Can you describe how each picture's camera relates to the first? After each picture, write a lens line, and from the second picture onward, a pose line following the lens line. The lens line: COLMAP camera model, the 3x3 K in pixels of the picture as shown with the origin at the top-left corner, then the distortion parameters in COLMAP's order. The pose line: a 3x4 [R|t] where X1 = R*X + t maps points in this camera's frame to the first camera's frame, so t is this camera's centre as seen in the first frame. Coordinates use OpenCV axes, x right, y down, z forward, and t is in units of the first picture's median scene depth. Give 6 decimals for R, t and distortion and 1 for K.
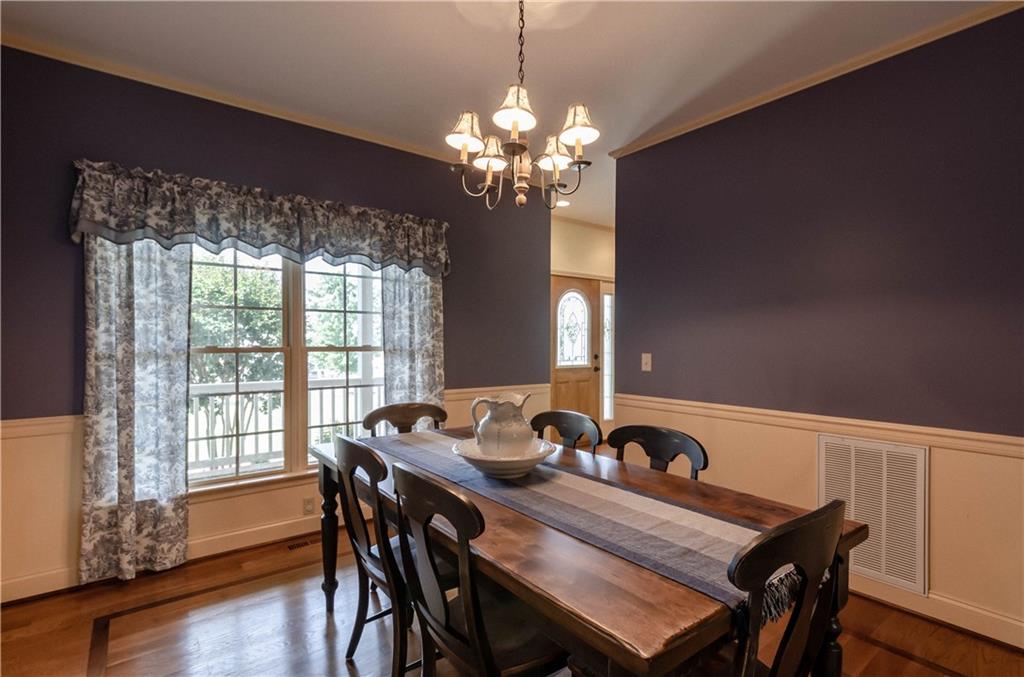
lens RADIAL K [[488.4, 0, 513.4], [0, 488.4, 349.2], [0, 0, 1]] dist [-0.000300, 0.000039]
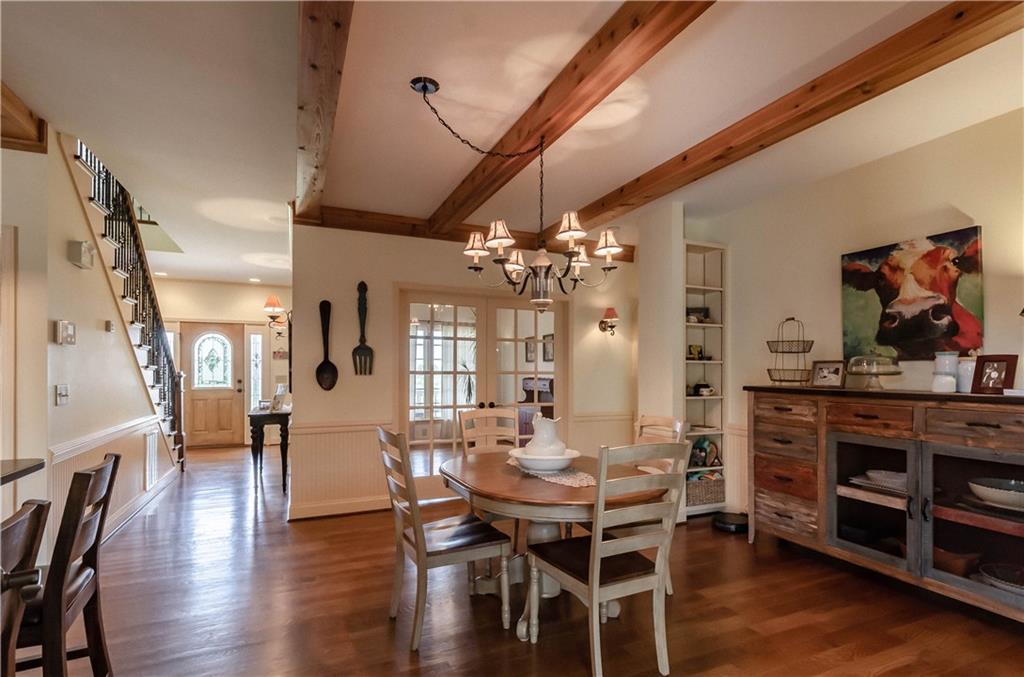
lens RADIAL K [[488.4, 0, 514.4], [0, 488.4, 368.7], [0, 0, 1]] dist [-0.000300, 0.000039]
pose [[0.969586, -0.001544, -0.244747, 2.219683], [-0.001854, 0.999905, -0.013652, -0.002933], [0.244745, 0.013690, 0.969491, -0.193509]]
